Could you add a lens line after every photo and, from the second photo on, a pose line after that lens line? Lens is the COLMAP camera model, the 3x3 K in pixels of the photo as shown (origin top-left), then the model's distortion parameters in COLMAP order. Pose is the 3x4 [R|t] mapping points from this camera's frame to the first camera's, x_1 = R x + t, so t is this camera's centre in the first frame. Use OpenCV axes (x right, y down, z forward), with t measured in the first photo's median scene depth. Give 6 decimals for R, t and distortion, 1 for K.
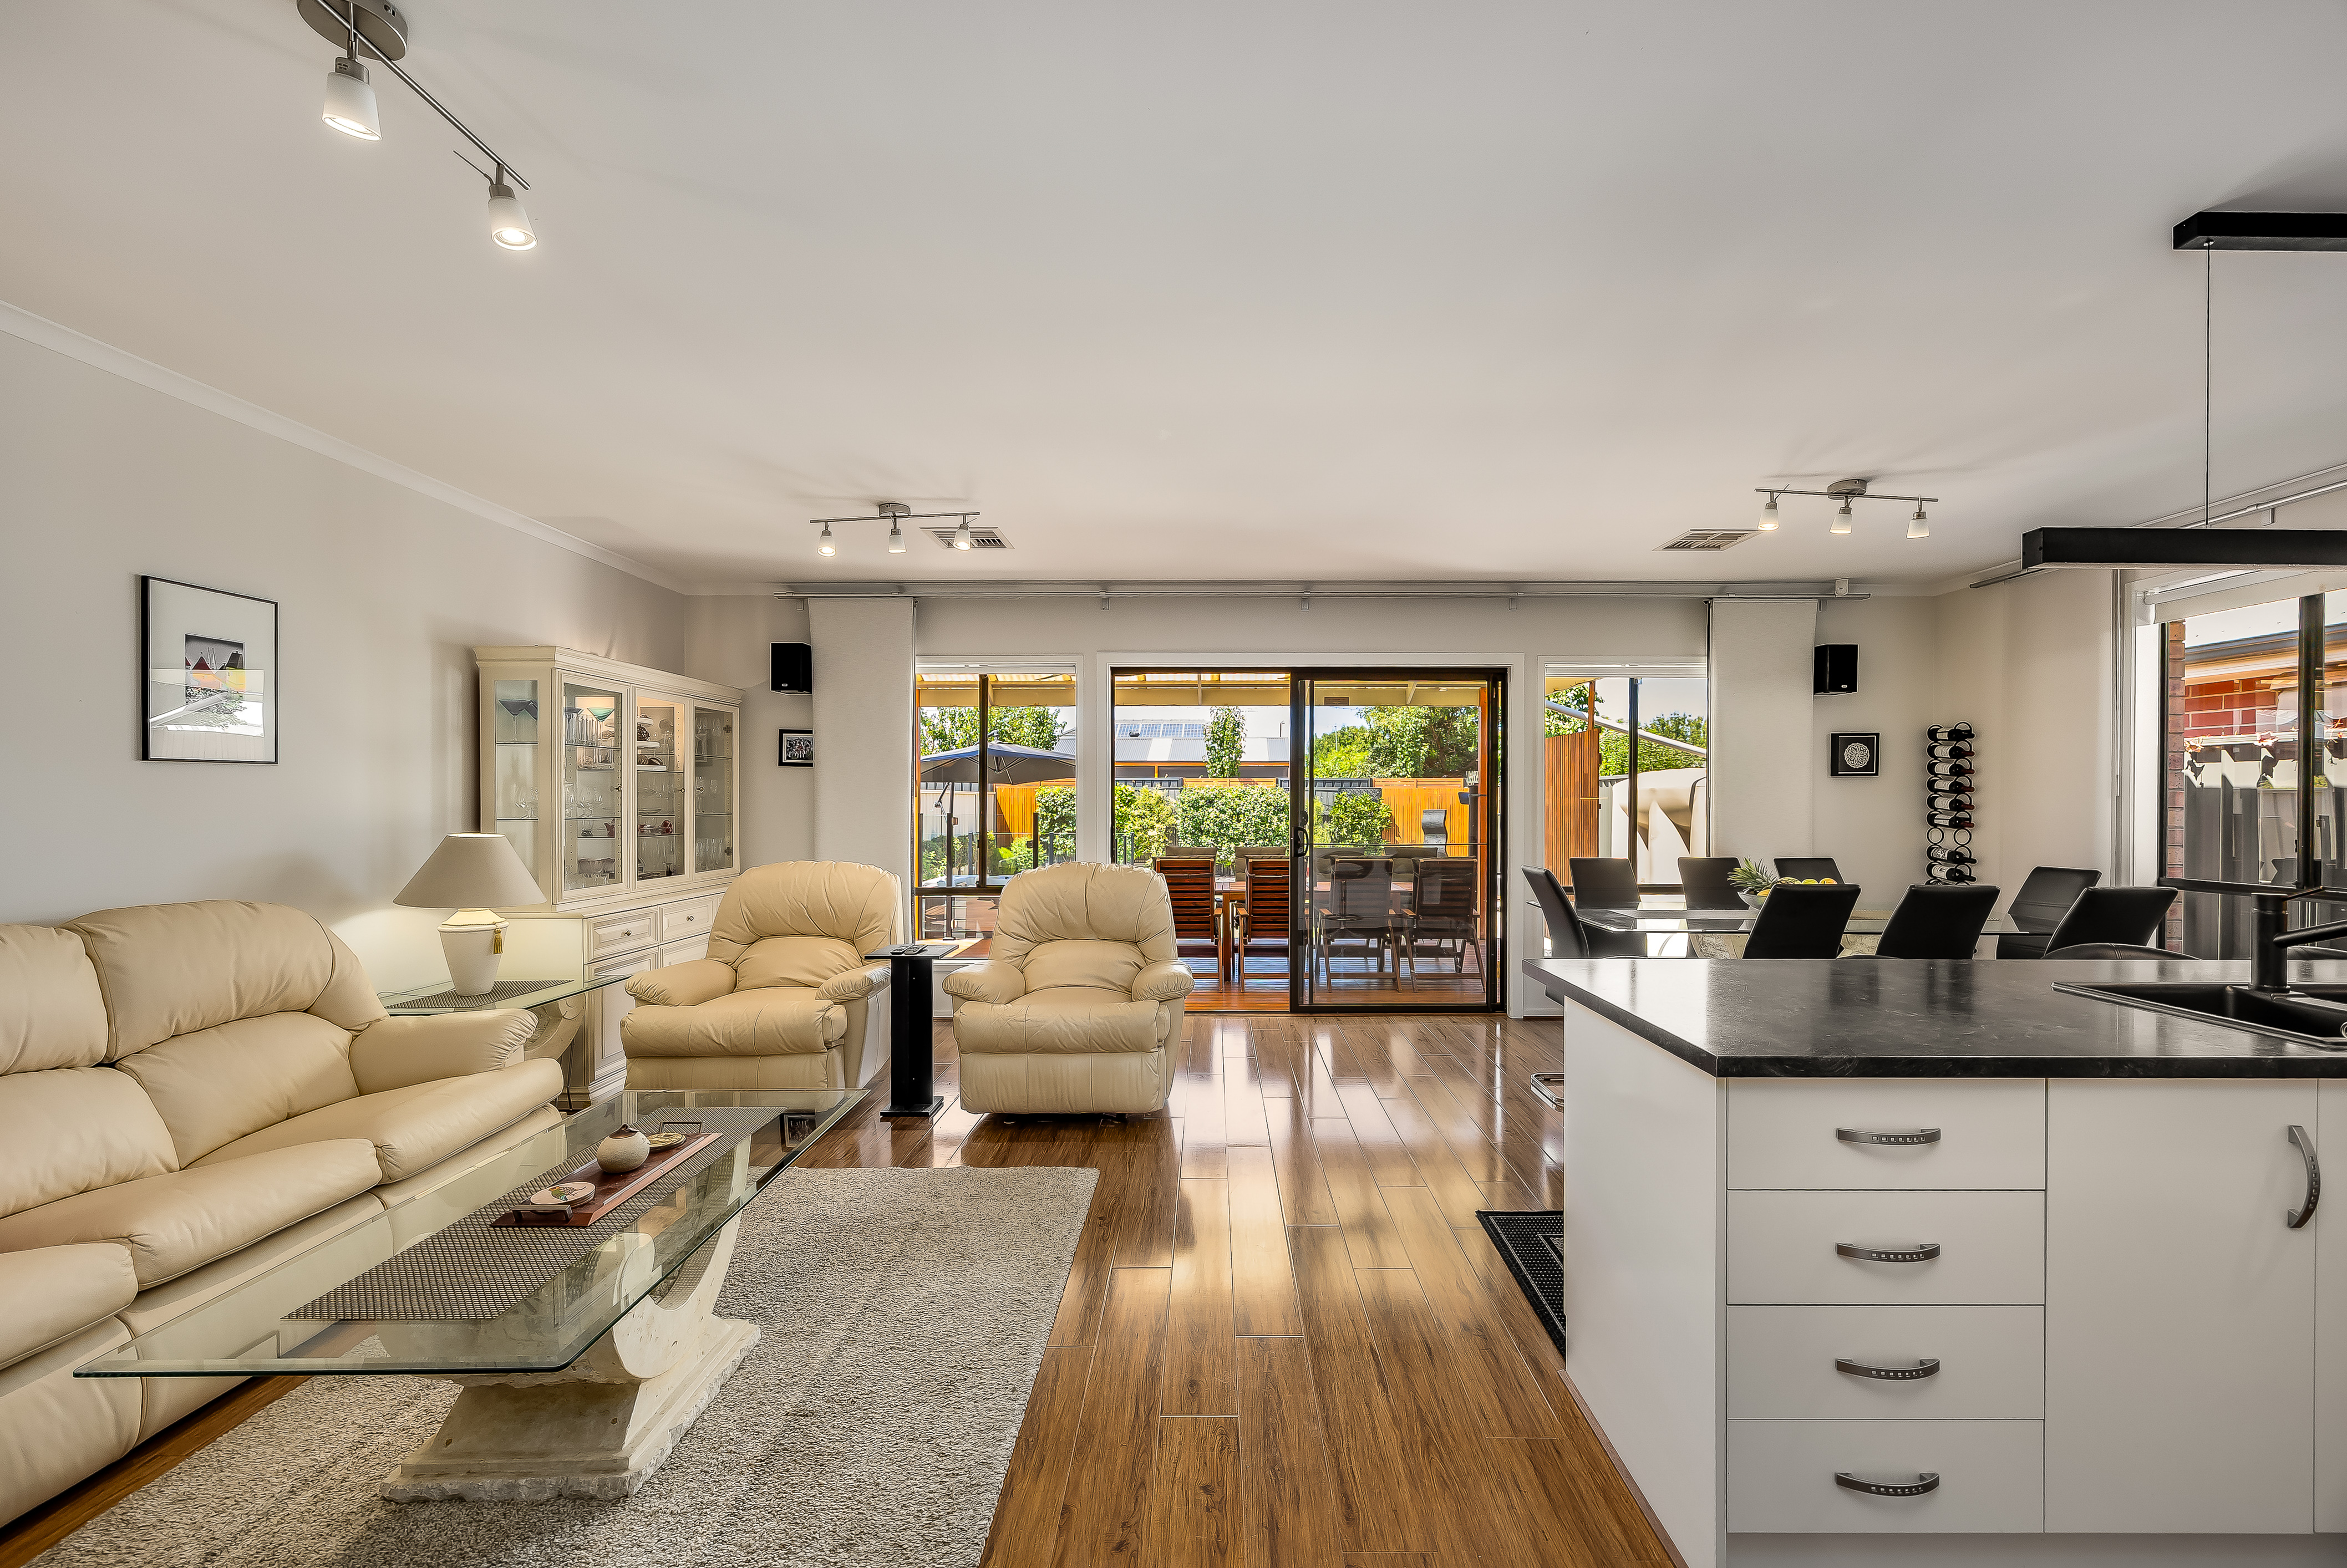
lens RADIAL K [[940.9, 0, 1176.5], [0, 940.9, 801.0], [0, 0, 1]] dist [-0.010226, -0.000033]
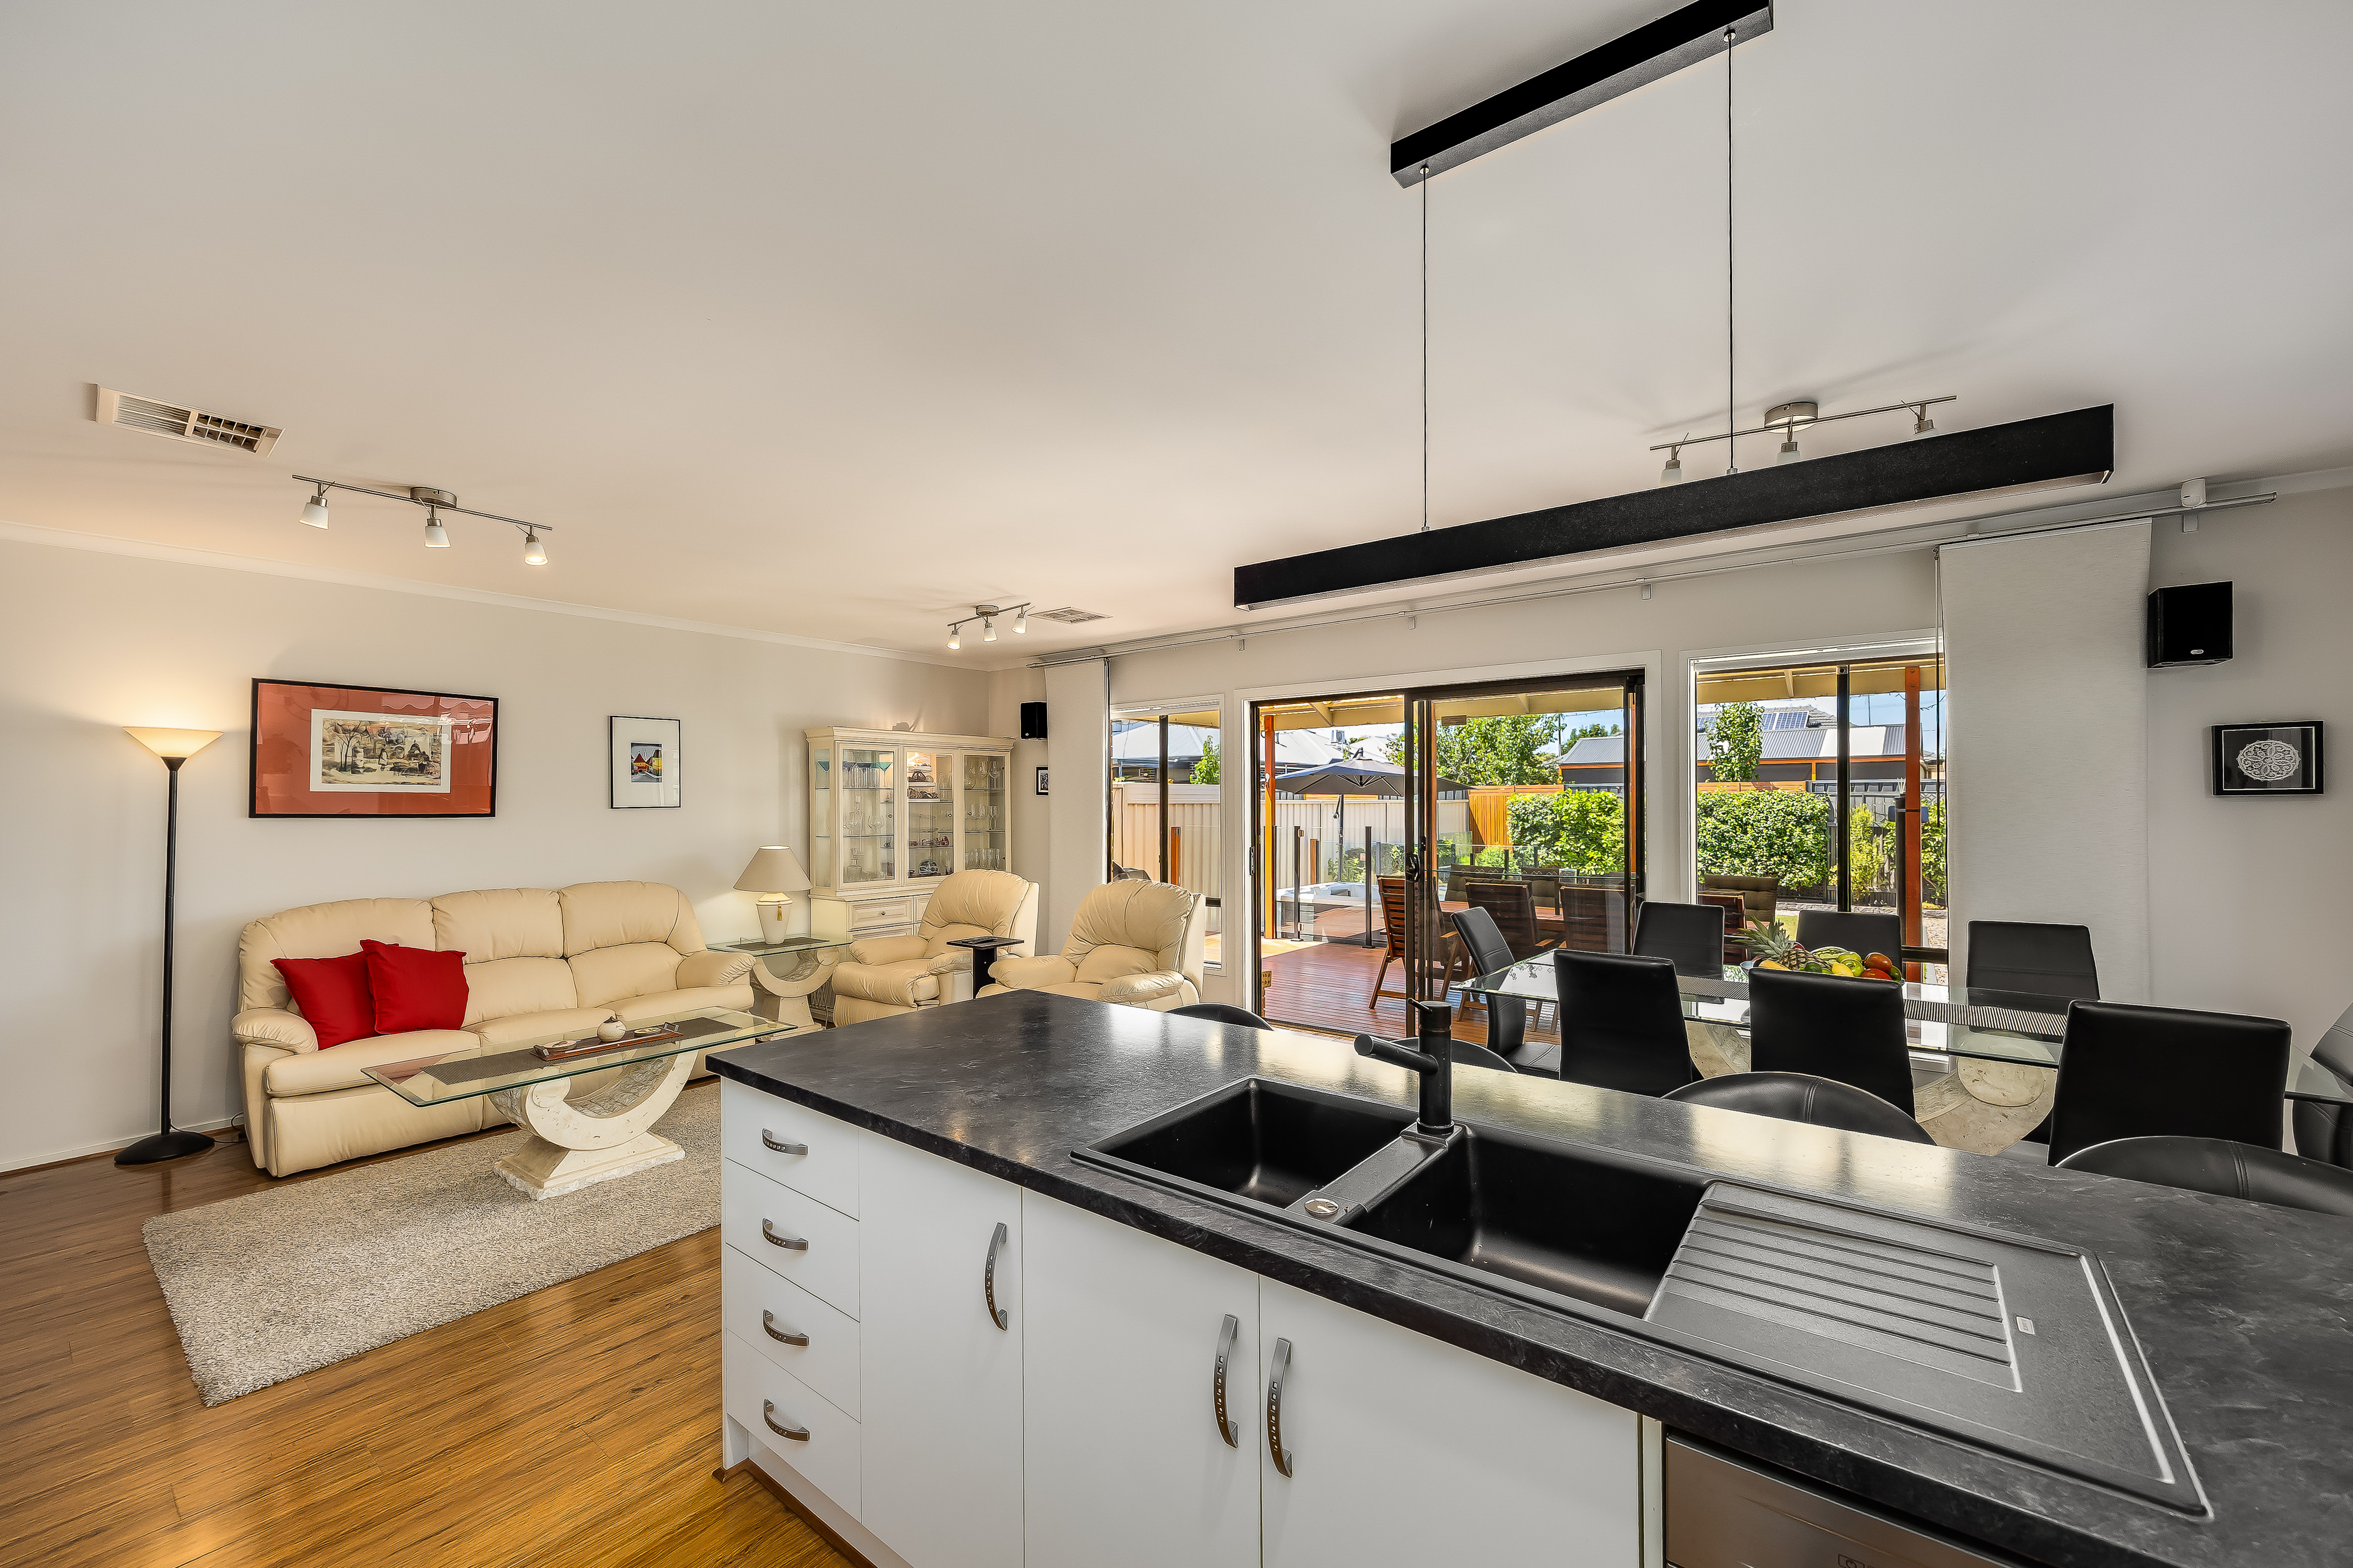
lens RADIAL K [[934.4, 0, 1176.0], [0, 934.4, 798.2], [0, 0, 1]] dist [-0.011603, -0.000078]
pose [[0.785320, -0.007176, -0.619048, 0.551659], [0.005333, 0.999974, -0.004826, -0.025969], [0.619067, 0.000488, 0.785338, 0.098244]]
